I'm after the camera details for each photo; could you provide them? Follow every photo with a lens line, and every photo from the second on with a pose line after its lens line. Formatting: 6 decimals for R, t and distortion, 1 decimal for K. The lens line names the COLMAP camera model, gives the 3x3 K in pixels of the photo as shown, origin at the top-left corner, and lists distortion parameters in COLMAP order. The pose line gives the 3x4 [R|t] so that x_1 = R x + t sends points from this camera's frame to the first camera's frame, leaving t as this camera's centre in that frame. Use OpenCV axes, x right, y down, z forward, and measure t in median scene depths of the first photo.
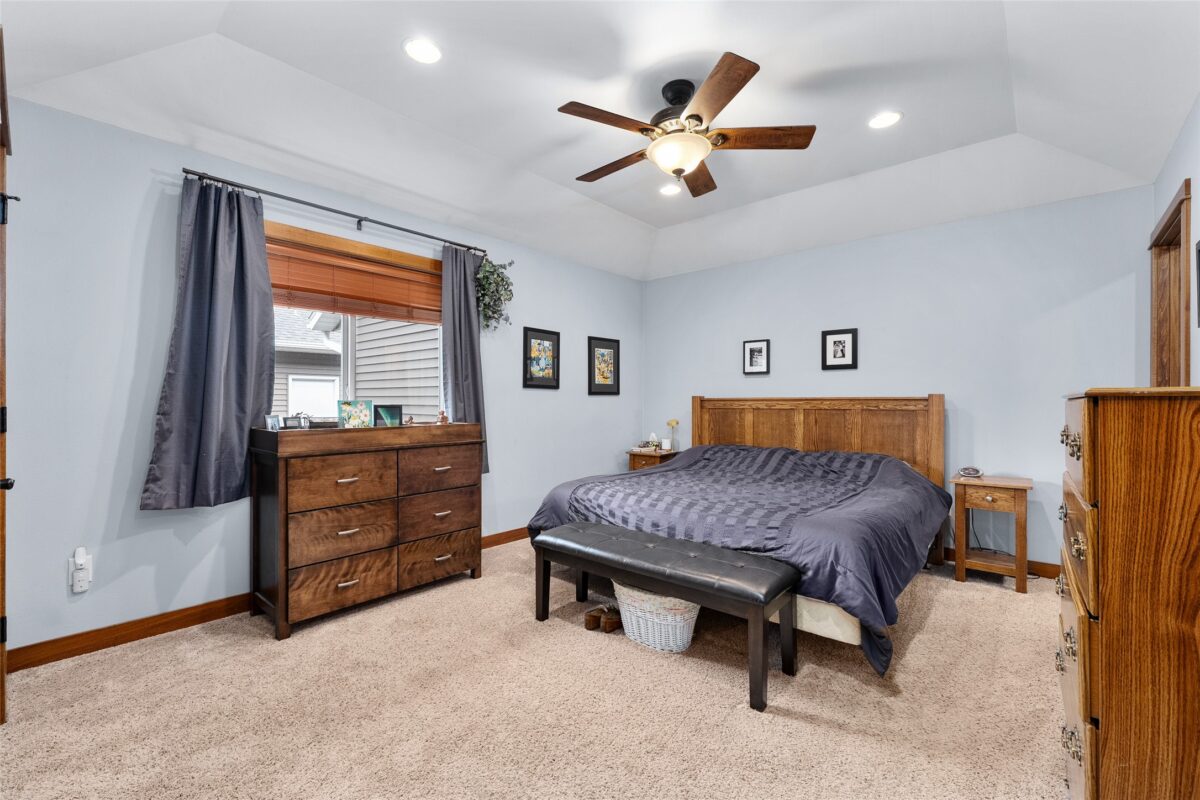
lens RADIAL K [[512.7, 0, 596.0], [0, 512.7, 401.5], [0, 0, 1]] dist [-0.009315, 0.000384]
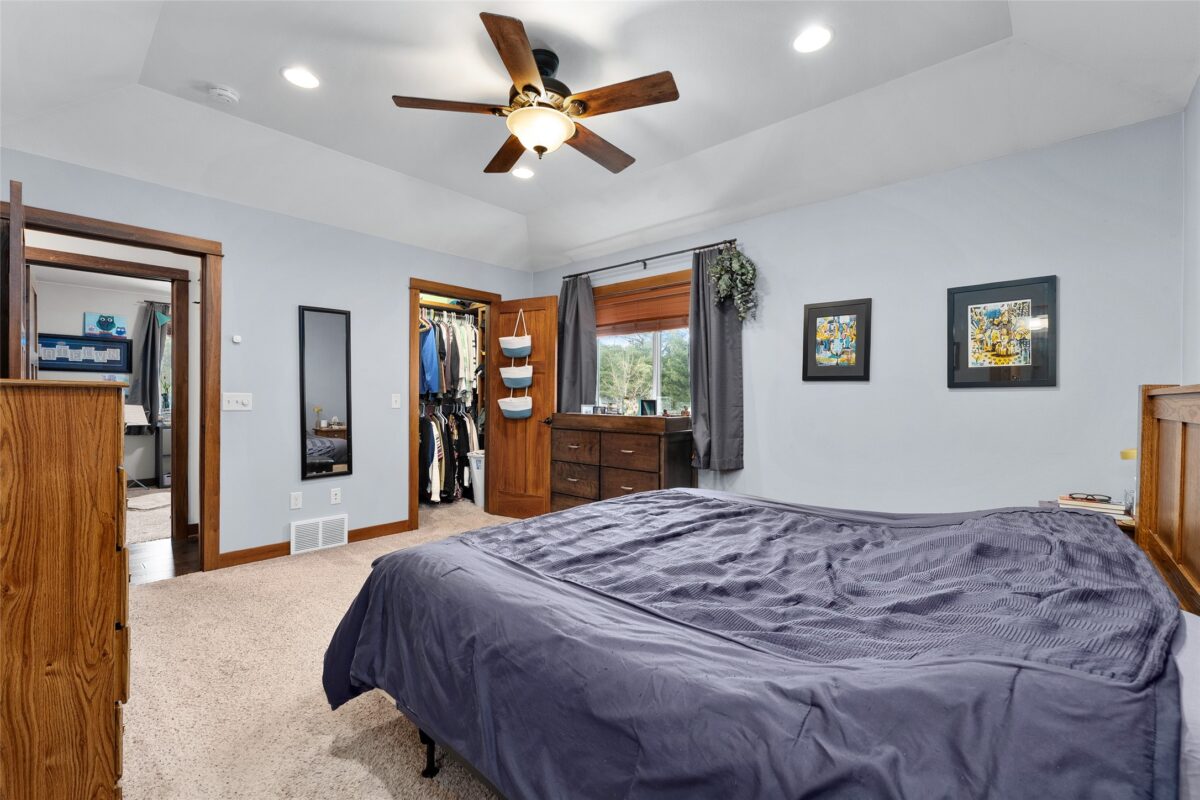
lens RADIAL K [[512.7, 0, 597.5], [0, 512.7, 401.8], [0, 0, 1]] dist [-0.009315, 0.000384]
pose [[-0.027084, 0.007584, -0.999604, 0.667188], [-0.007329, 0.999943, 0.007785, 0.002052], [0.999606, 0.007537, -0.027027, 0.691615]]
